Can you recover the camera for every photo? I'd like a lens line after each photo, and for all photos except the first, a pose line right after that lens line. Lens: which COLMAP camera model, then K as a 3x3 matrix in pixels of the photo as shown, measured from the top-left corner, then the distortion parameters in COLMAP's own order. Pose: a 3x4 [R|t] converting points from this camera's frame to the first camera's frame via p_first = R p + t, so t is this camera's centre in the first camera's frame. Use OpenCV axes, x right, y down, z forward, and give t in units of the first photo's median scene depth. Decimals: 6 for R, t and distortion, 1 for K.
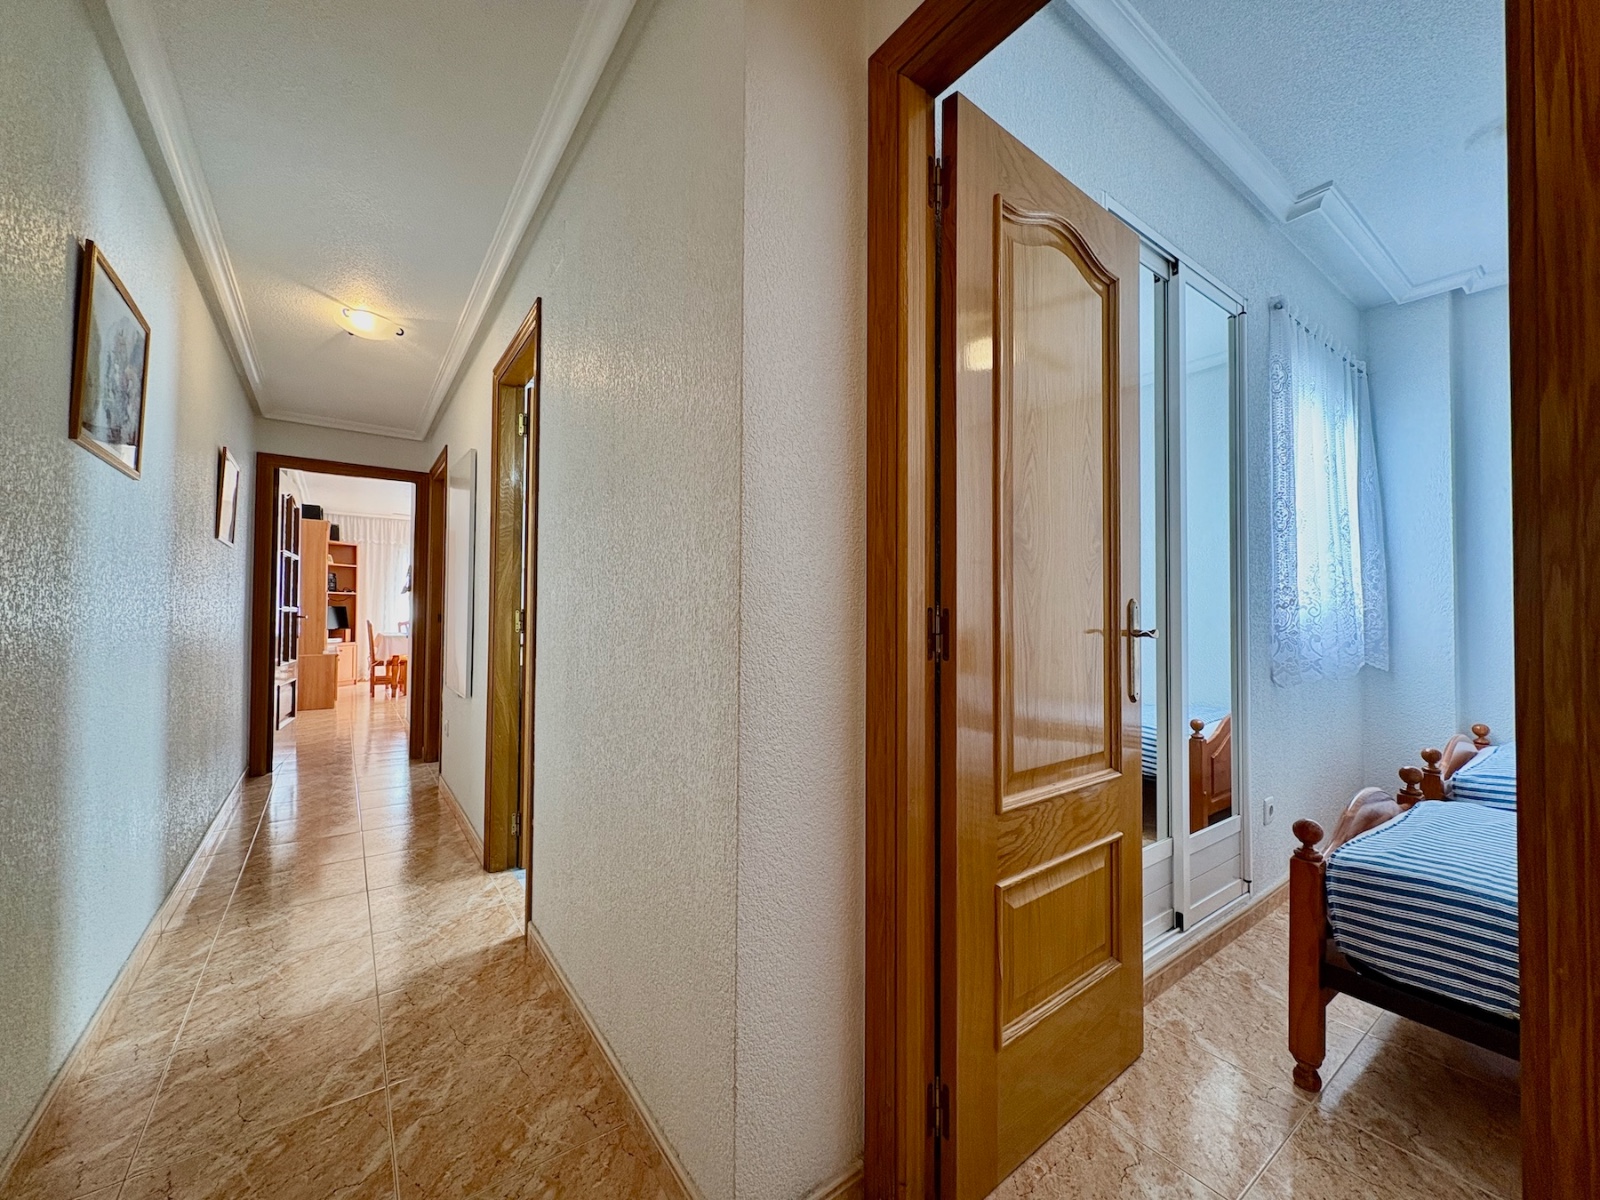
lens RADIAL K [[600.0, 0, 801.4], [0, 600.0, 594.6], [0, 0, 1]] dist [0.001470, 0.000146]
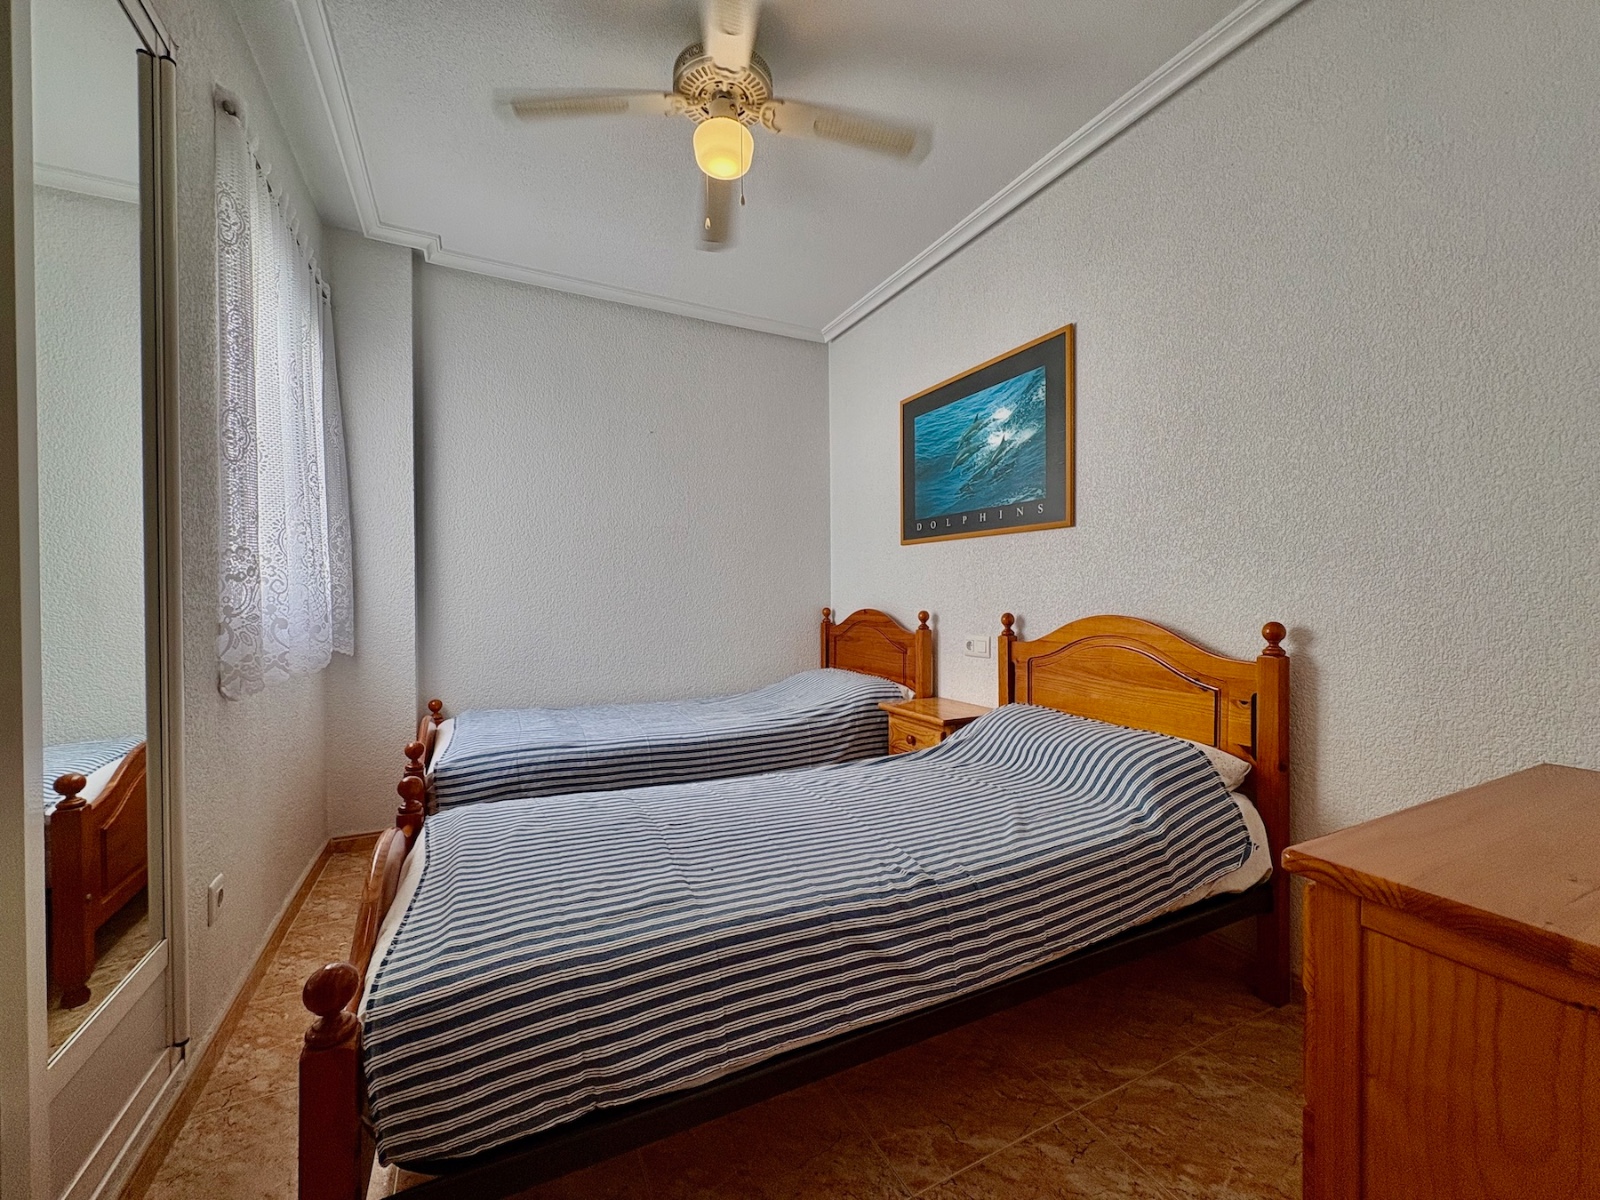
lens RADIAL K [[638.6, 0, 832.9], [0, 638.6, 607.5], [0, 0, 1]] dist [-0.000932, 0.000006]
pose [[0.115232, -0.026953, 0.992973, 0.182621], [-0.029218, 0.999107, 0.030511, 0.011676], [-0.992909, -0.032529, 0.114341, 0.271304]]
